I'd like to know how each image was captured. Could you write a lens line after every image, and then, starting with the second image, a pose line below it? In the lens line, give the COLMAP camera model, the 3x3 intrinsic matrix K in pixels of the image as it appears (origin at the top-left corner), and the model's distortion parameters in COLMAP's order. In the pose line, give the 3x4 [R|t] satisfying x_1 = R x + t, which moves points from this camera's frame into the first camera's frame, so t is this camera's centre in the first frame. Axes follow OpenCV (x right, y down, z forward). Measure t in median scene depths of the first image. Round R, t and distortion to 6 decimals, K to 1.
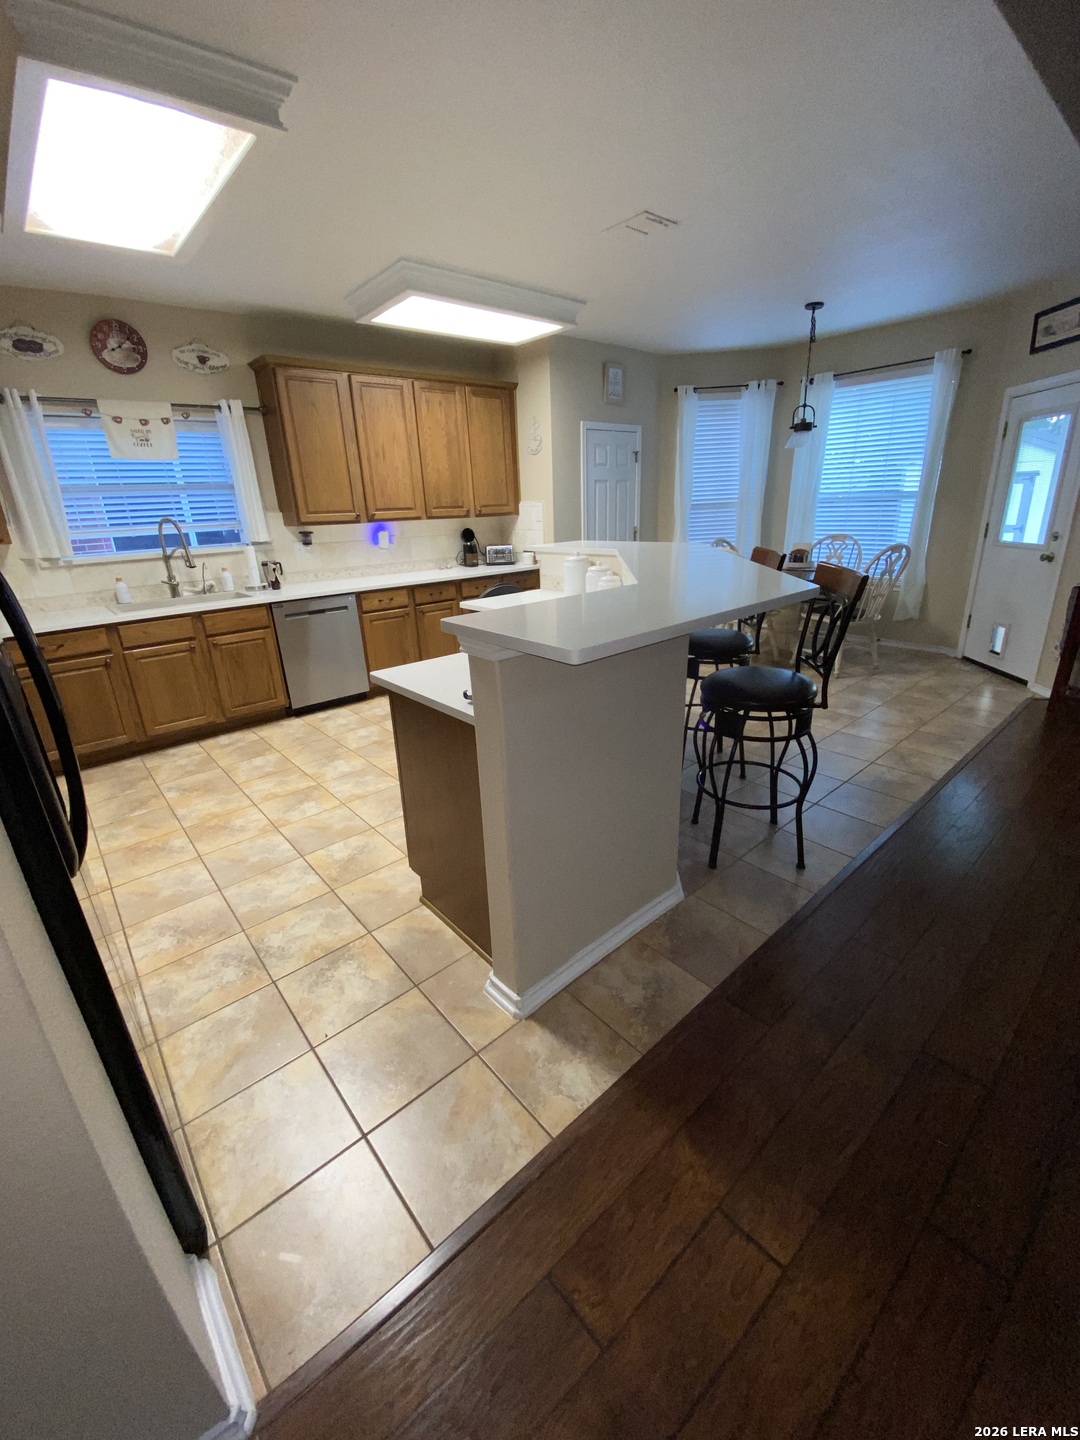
lens RADIAL K [[589.6, 0, 542.2], [0, 589.6, 712.2], [0, 0, 1]] dist [0.014663, -0.018942]
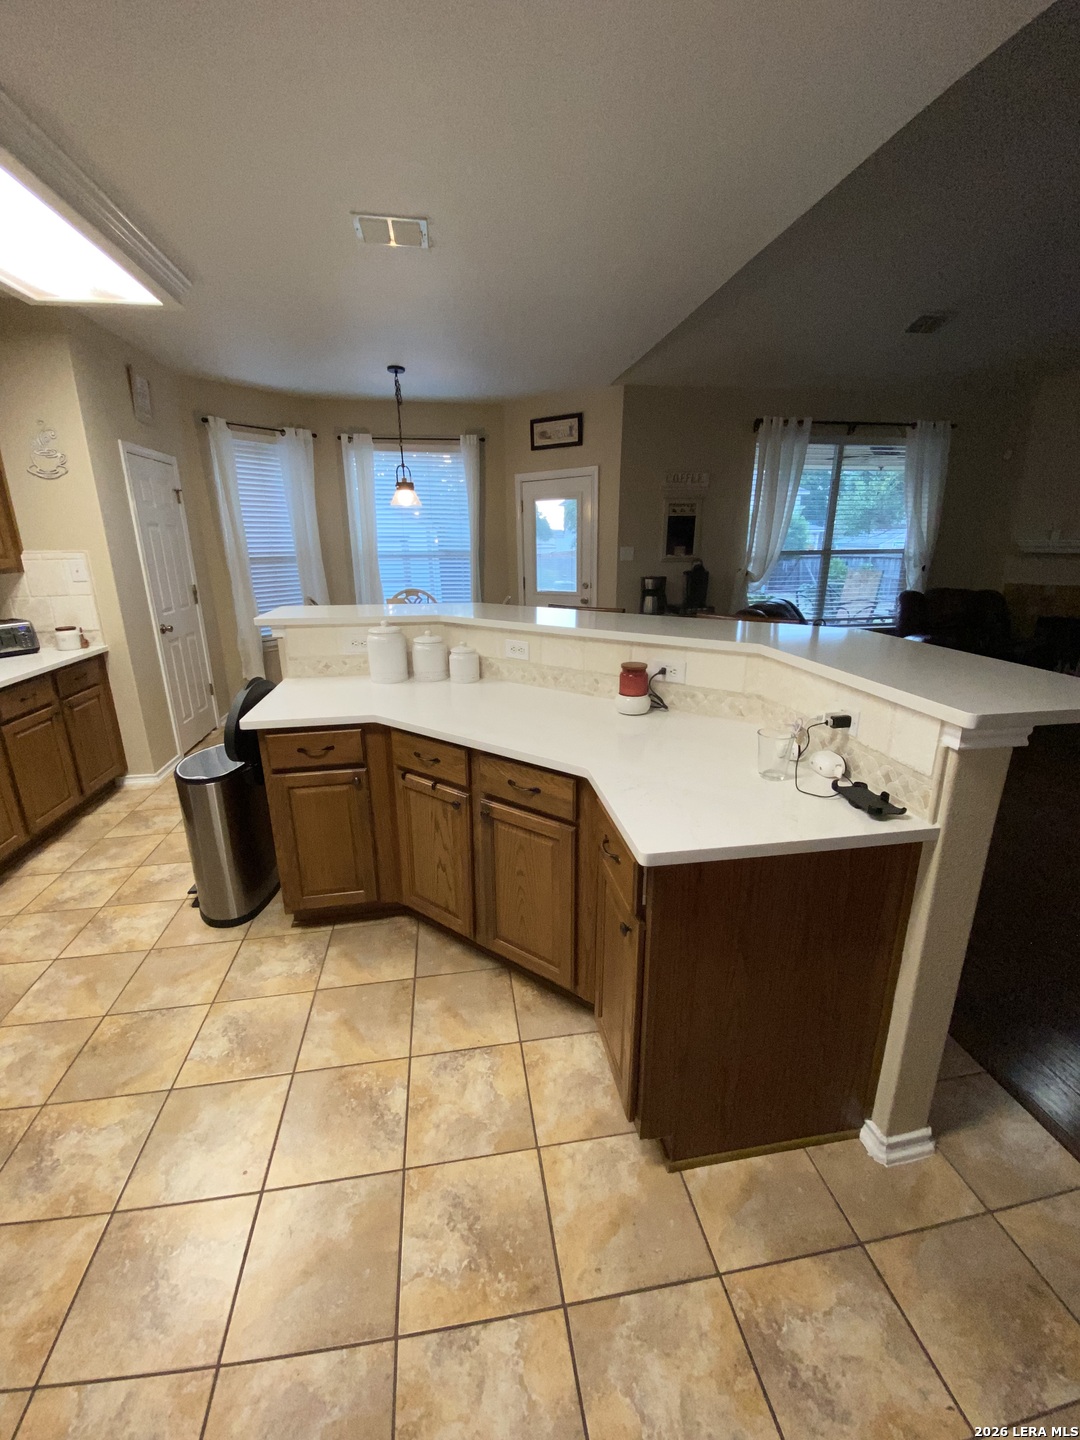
lens RADIAL K [[589.6, 0, 542.2], [0, 589.6, 712.2], [0, 0, 1]] dist [0.014663, -0.018942]
pose [[0.523564, -0.203813, 0.827249, -0.389103], [0.272510, 0.960019, 0.064053, -0.128693], [-0.807229, 0.191898, 0.558172, 0.366318]]
